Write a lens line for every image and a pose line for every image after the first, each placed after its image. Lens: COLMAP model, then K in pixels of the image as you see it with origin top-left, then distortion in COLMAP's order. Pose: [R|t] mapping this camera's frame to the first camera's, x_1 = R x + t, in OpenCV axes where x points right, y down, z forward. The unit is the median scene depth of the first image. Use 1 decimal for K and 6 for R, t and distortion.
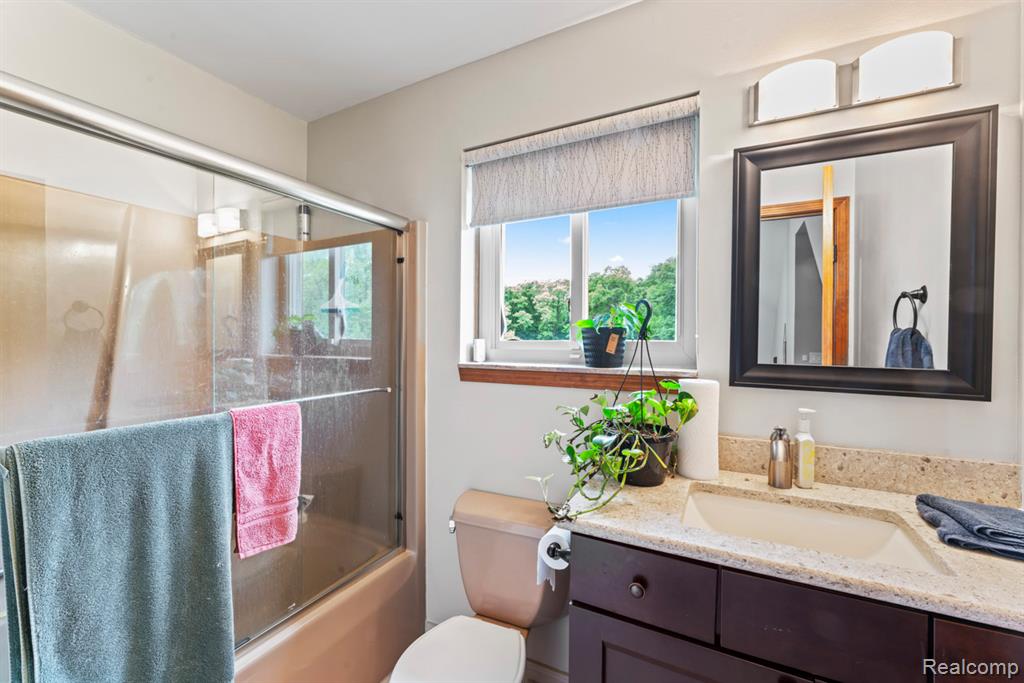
lens RADIAL K [[414.9, 0, 512.0], [0, 414.9, 341.5], [0, 0, 1]] dist [0.000092, 0.000000]
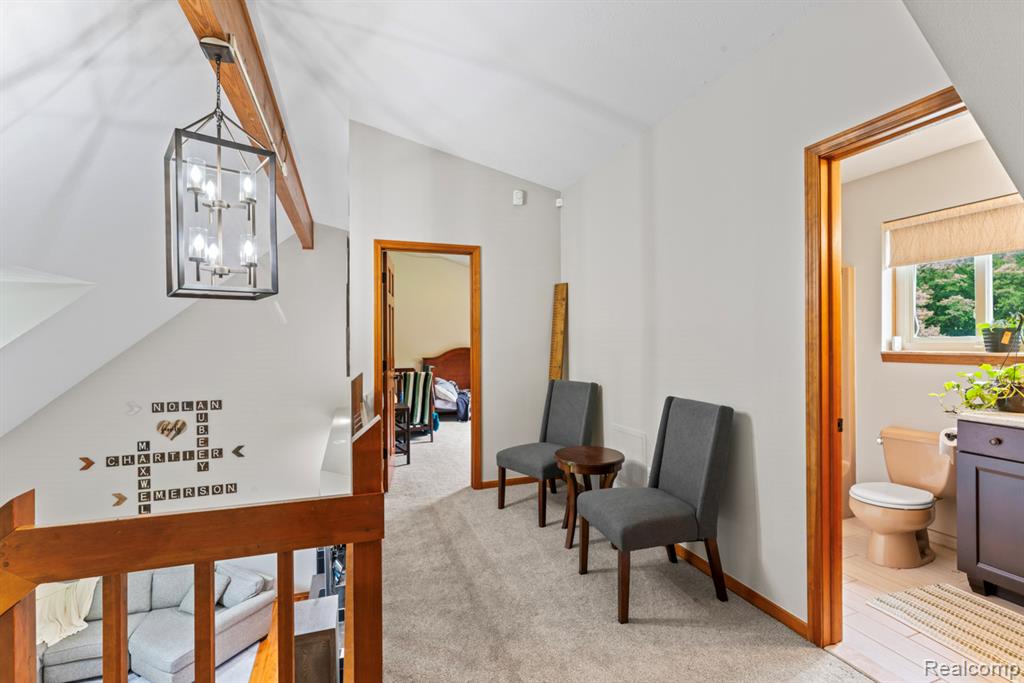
lens RADIAL K [[452.7, 0, 510.2], [0, 452.7, 341.1], [0, 0, 1]] dist [-0.001121, -0.000001]
pose [[0.728329, -0.008962, -0.685169, 0.032388], [0.004991, 0.999957, -0.007773, 0.018684], [0.685210, 0.002241, 0.728342, -1.341723]]
